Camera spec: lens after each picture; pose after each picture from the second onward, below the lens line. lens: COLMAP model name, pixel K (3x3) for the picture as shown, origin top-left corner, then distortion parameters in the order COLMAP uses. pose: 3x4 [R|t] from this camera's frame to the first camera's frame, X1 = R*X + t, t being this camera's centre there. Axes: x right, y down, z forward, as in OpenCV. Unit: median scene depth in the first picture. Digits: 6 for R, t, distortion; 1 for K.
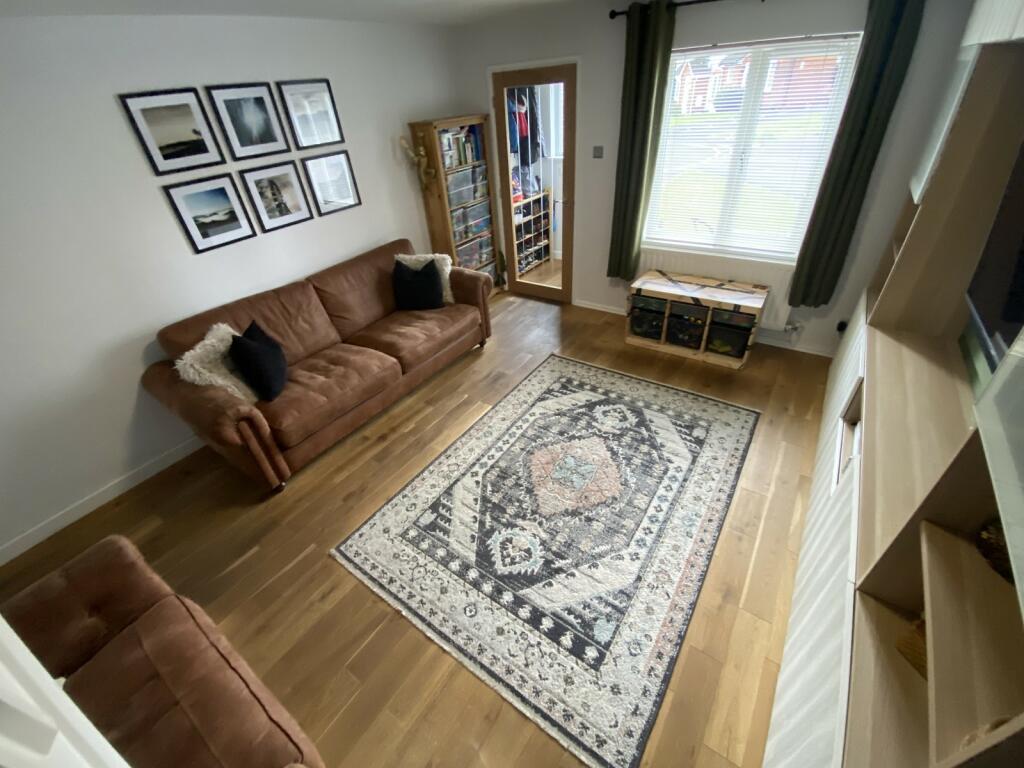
lens RADIAL K [[416.0, 0, 512.0], [0, 416.0, 384.0], [0, 0, 1]] dist [0.022167, -0.022262]
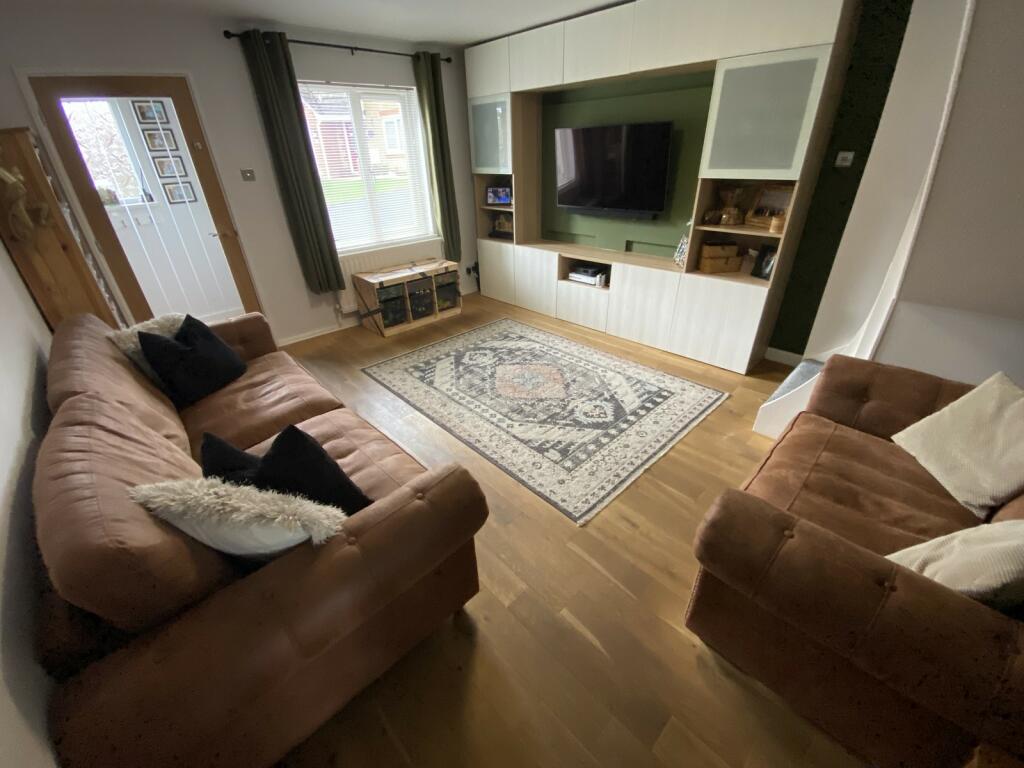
lens RADIAL K [[416.0, 0, 512.0], [0, 416.0, 384.0], [0, 0, 1]] dist [0.022167, -0.022262]
pose [[0.196790, -0.423880, 0.884081, -1.028344], [0.581856, 0.776247, 0.242662, -0.120854], [-0.789125, 0.466654, 0.399395, 0.568898]]
